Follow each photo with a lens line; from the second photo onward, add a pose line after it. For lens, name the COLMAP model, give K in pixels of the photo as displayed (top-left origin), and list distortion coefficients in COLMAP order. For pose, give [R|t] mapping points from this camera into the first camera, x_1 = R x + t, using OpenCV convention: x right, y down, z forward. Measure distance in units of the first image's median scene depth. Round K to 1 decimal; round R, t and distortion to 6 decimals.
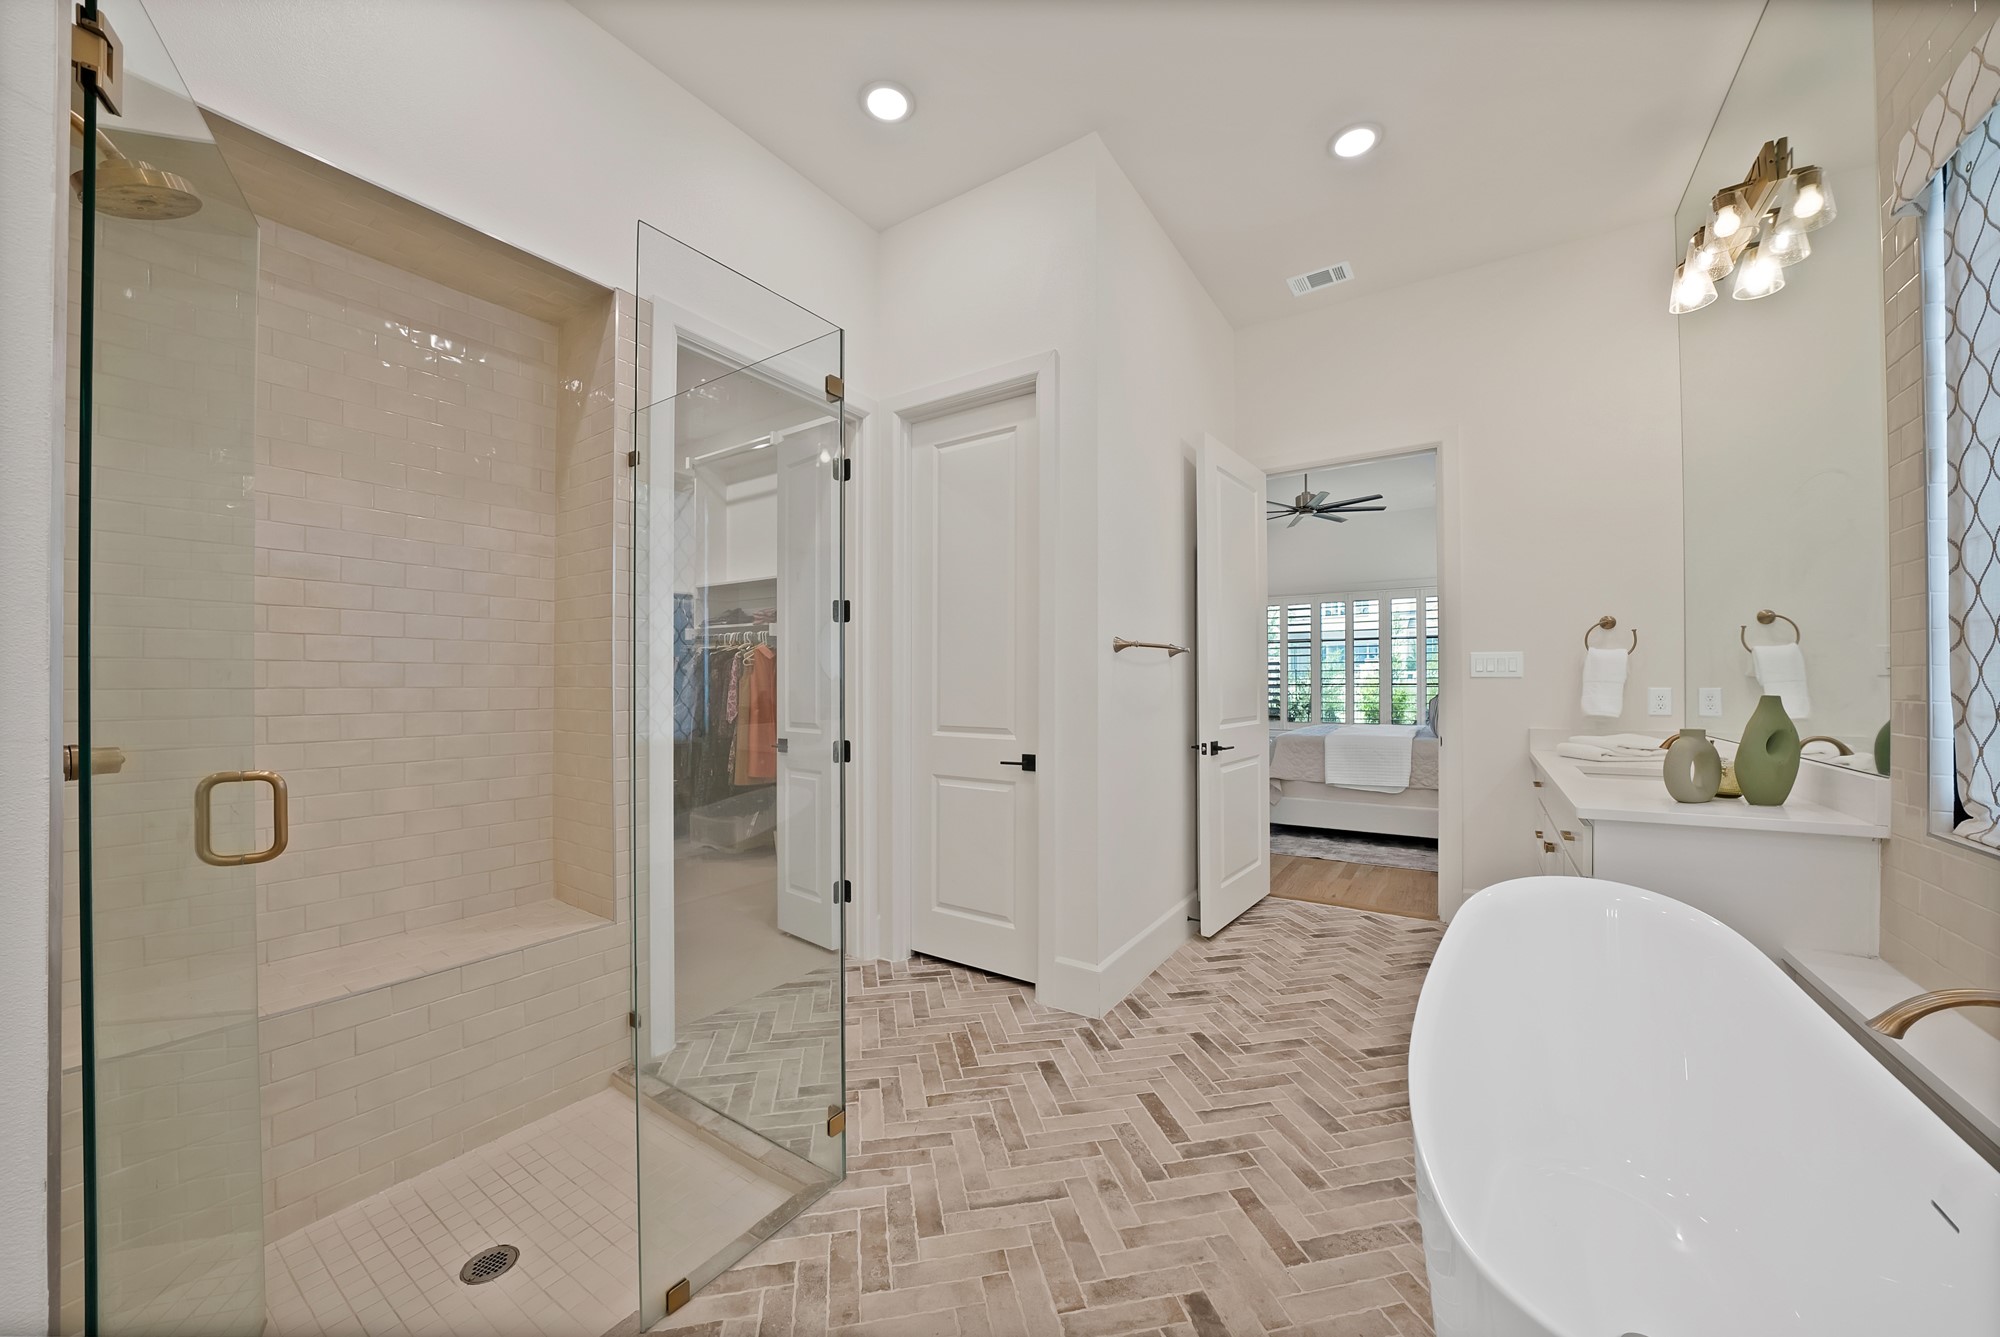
lens RADIAL K [[717.3, 0, 1013.5], [0, 717.3, 681.1], [0, 0, 1]] dist [-0.024735, 0.002323]
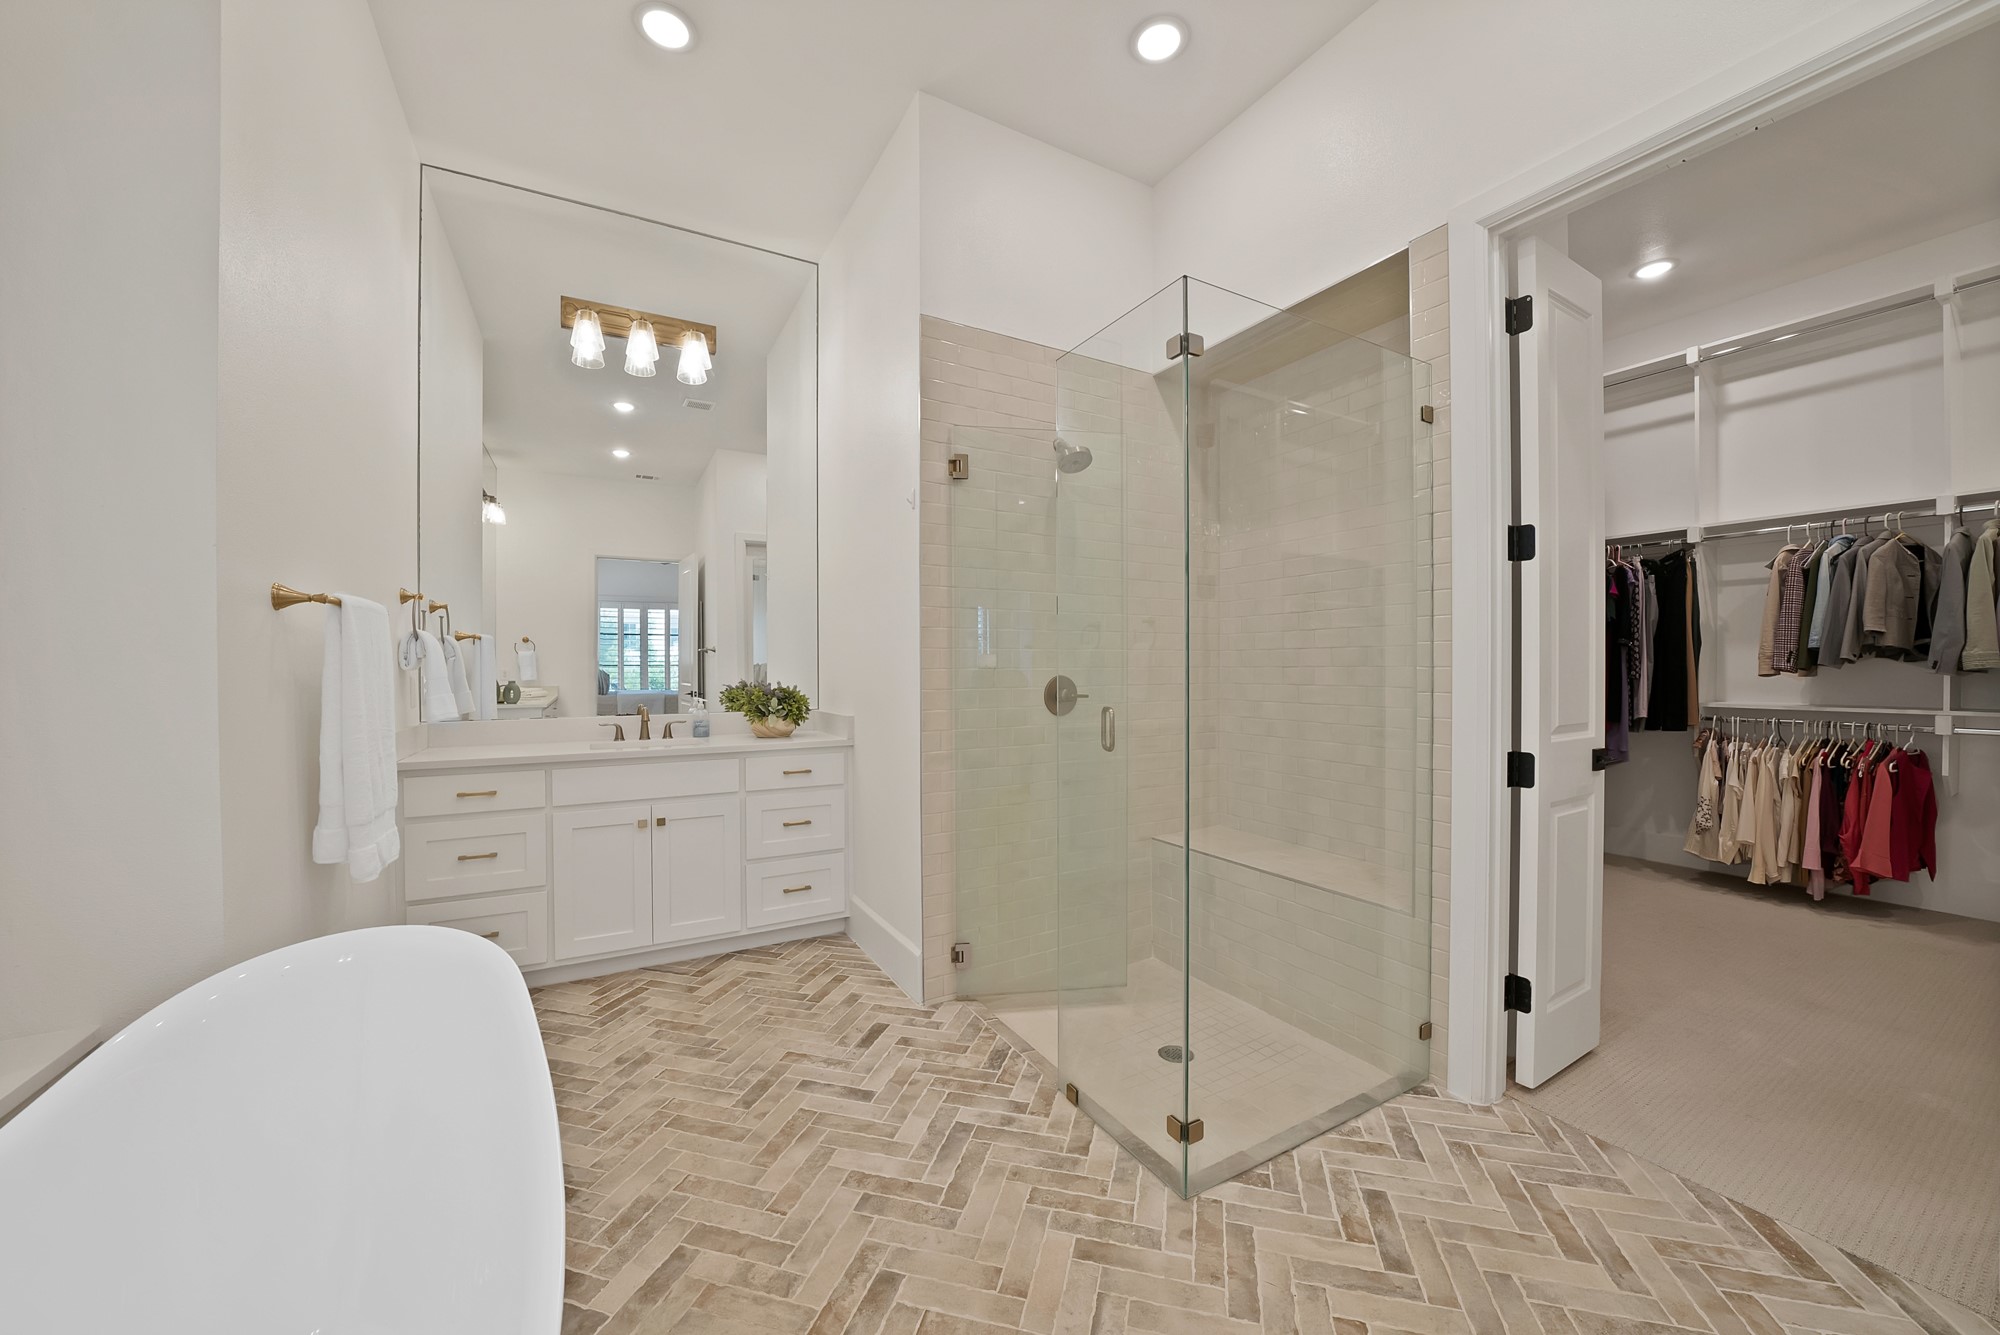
lens RADIAL K [[717.3, 0, 994.3], [0, 717.3, 675.8], [0, 0, 1]] dist [-0.024735, 0.002323]
pose [[-0.461574, 0.017529, -0.886929, 0.613328], [0.010710, 0.999842, 0.014187, -0.000534], [0.887037, -0.002951, -0.461689, 1.078007]]
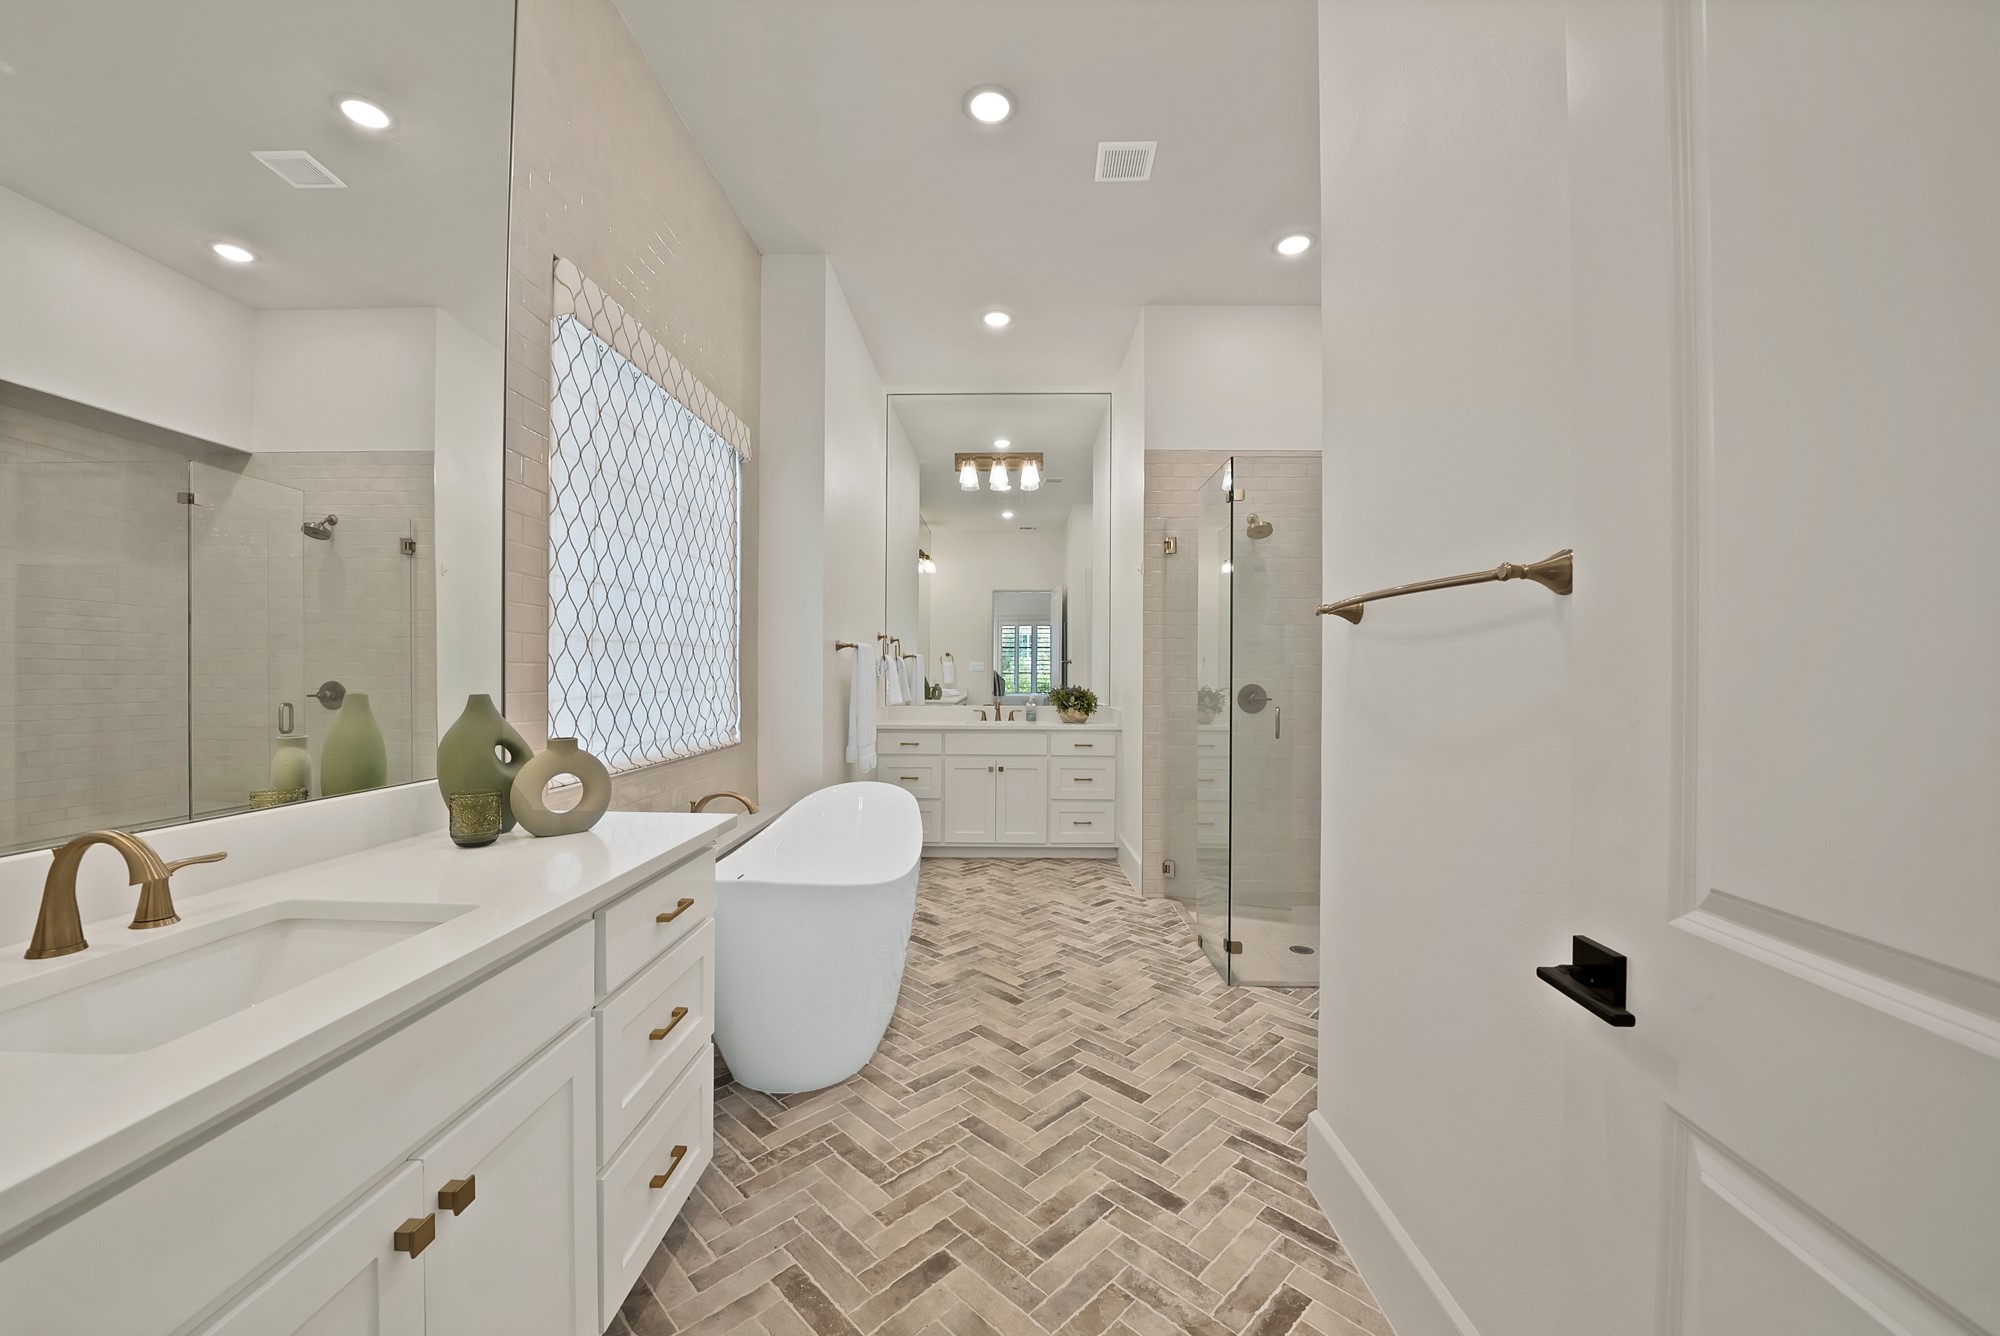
lens RADIAL K [[744.0, 0, 997.0], [0, 744.0, 676.2], [0, 0, 1]] dist [-0.022874, -0.000267]
pose [[-0.848346, 0.003164, -0.529432, 0.978903], [0.003240, 0.999994, 0.000784, -0.004770], [0.529432, -0.001051, -0.848352, 1.915809]]
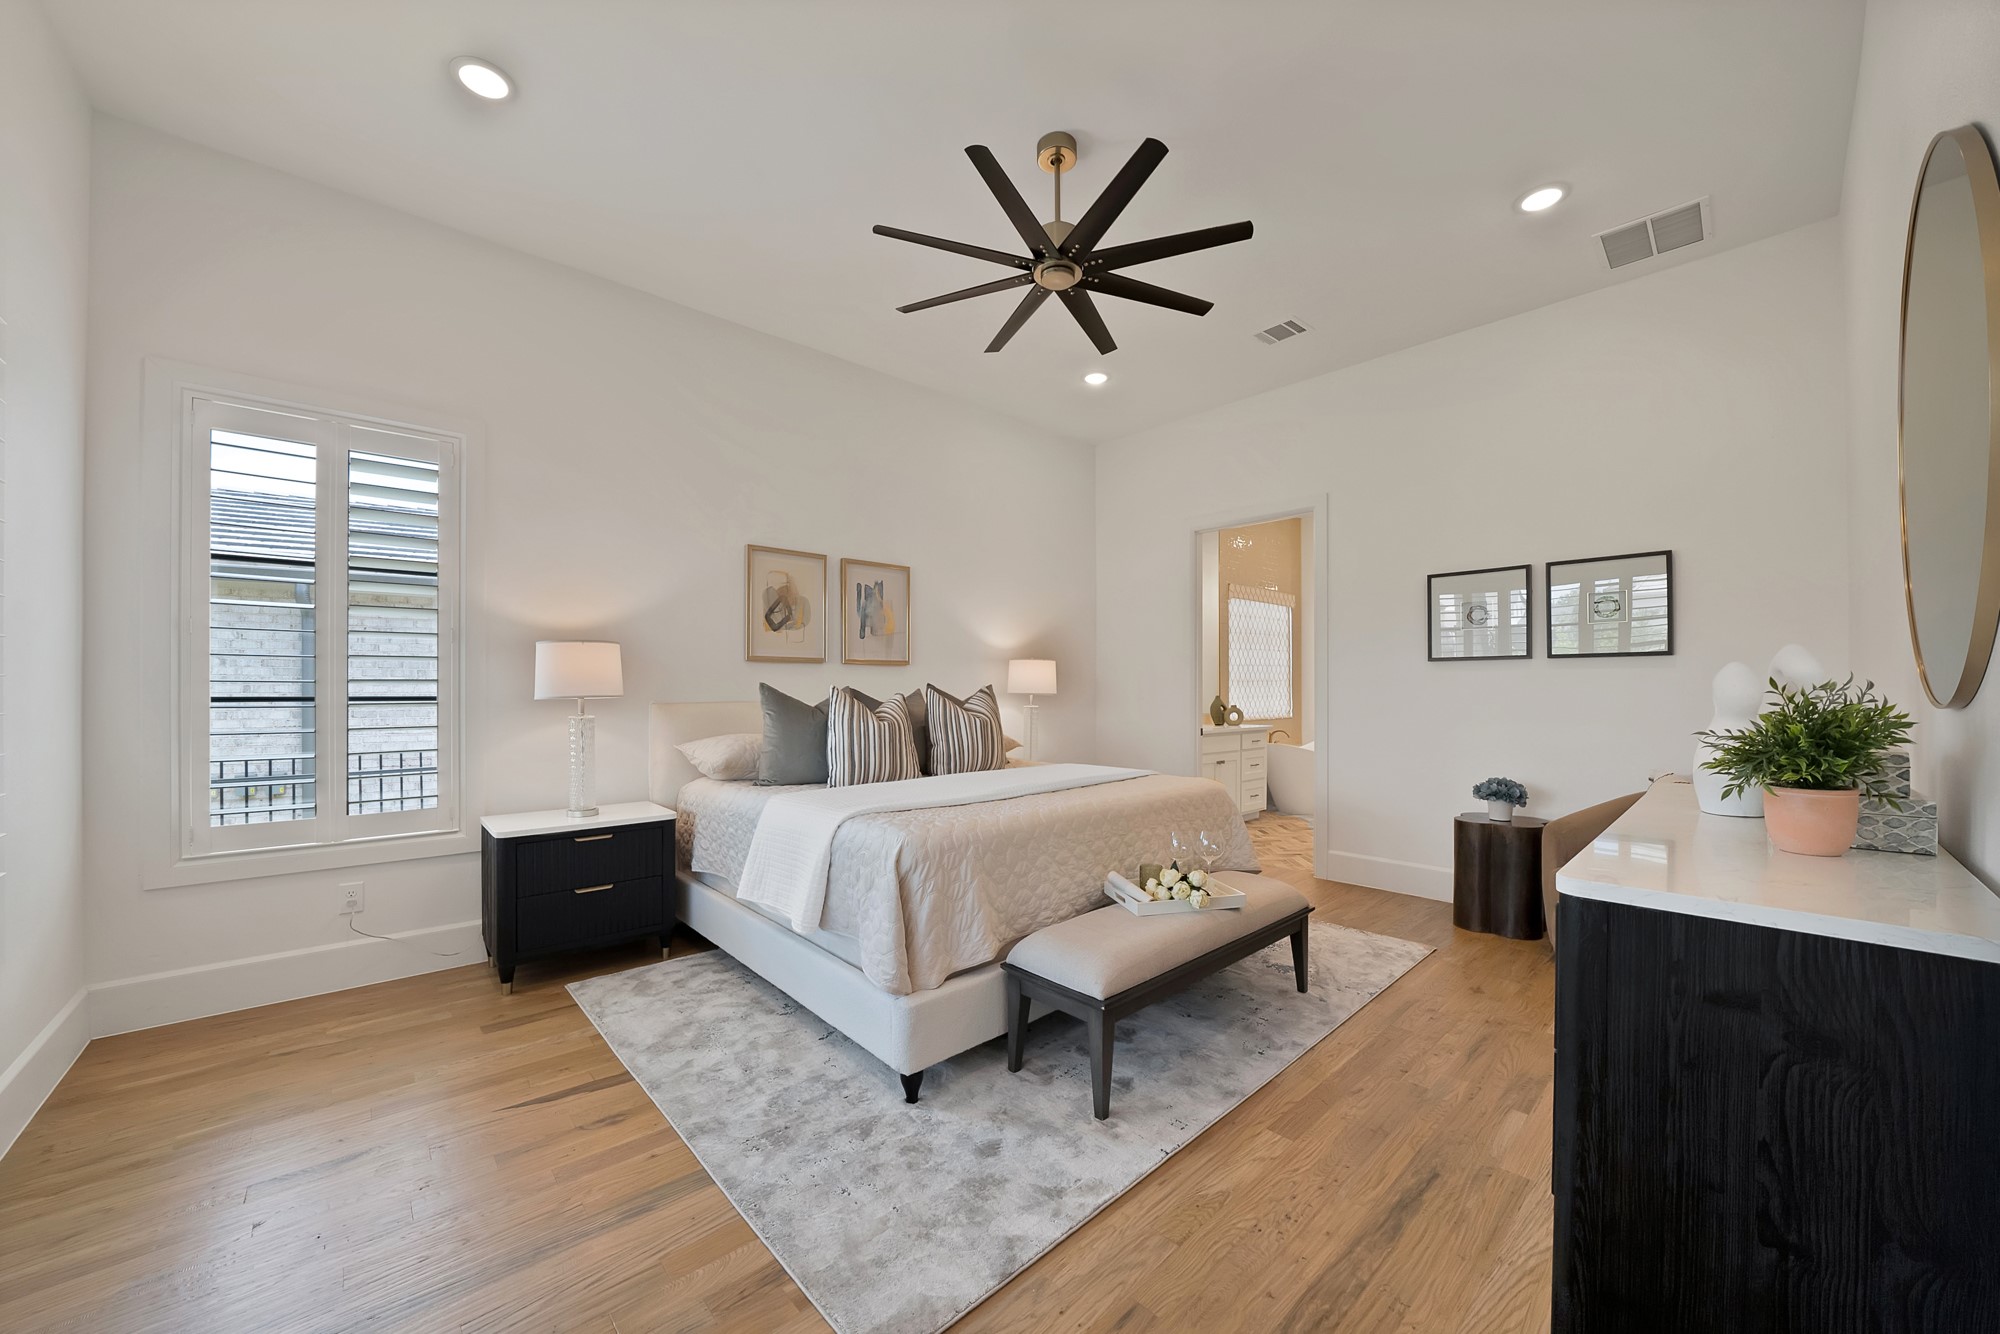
lens RADIAL K [[717.3, 0, 1013.8], [0, 717.3, 681.5], [0, 0, 1]] dist [-0.024735, 0.002323]
pose [[-0.970192, 0.008429, 0.242190, 1.155787], [0.005233, 0.999891, -0.013836, -0.013156], [-0.242280, -0.012156, -0.970130, 4.752483]]
